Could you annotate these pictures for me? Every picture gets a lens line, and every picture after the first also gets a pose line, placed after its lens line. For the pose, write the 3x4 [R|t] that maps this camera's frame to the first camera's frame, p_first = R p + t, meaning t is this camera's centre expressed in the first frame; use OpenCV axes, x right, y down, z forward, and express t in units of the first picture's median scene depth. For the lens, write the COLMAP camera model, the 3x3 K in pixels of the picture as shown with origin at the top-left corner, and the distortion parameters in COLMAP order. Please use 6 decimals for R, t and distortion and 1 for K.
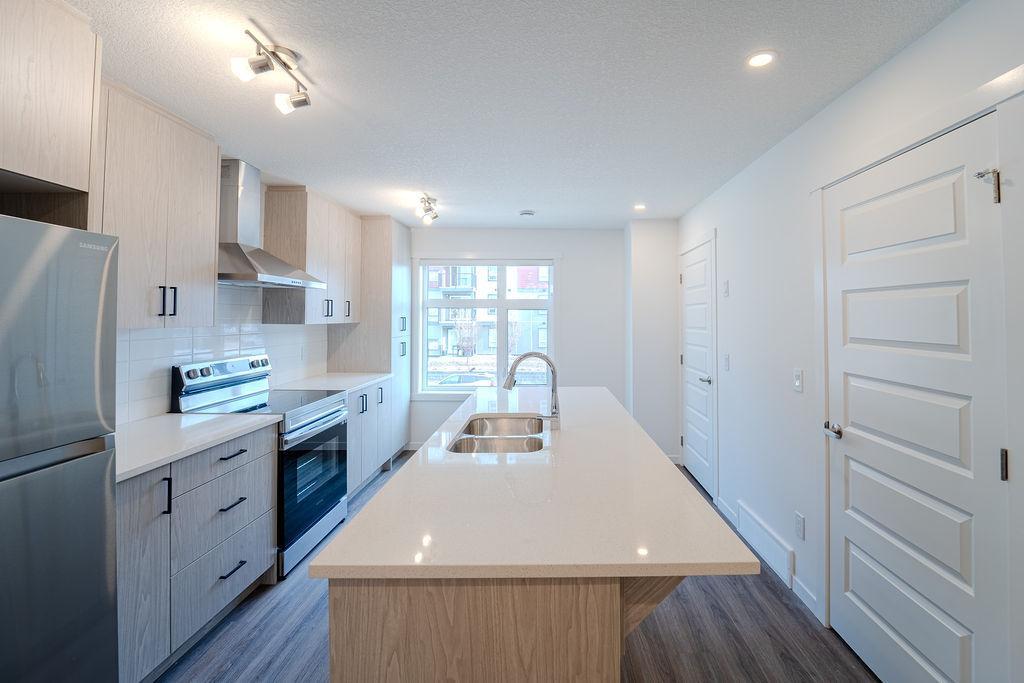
lens RADIAL K [[433.5, 0, 544.4], [0, 433.5, 306.9], [0, 0, 1]] dist [-0.011309, -0.002193]
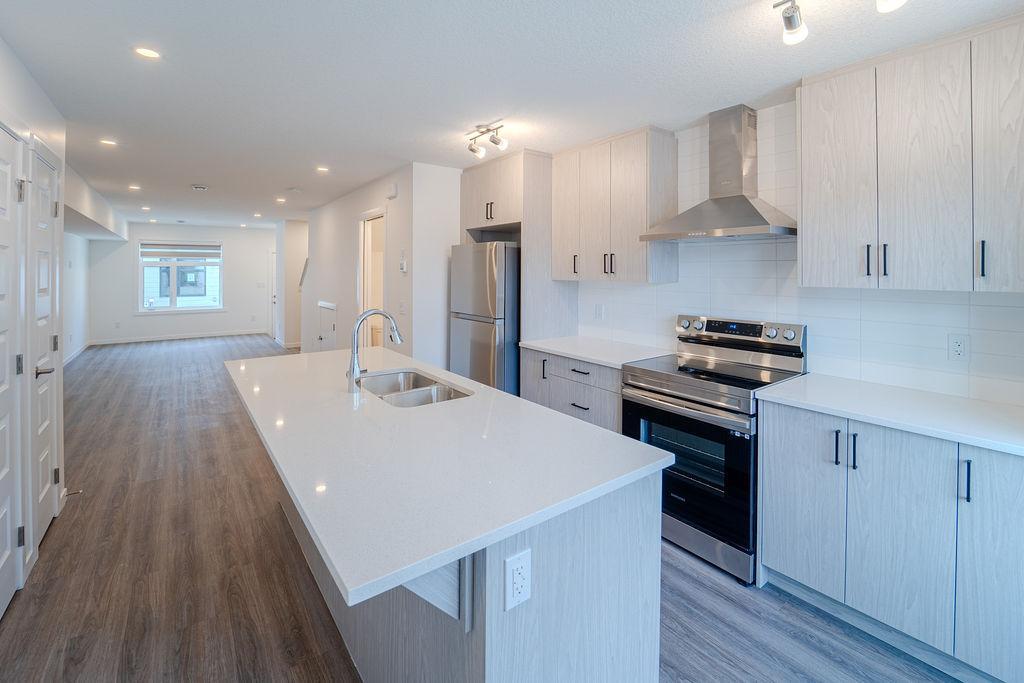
lens RADIAL K [[433.5, 0, 492.1], [0, 433.5, 270.1], [0, 0, 1]] dist [-0.011309, -0.002193]
pose [[-0.815456, 0.002211, -0.578815, 0.285188], [0.015371, 0.999723, -0.017836, 0.026253], [0.578615, -0.023442, -0.815264, 1.673589]]
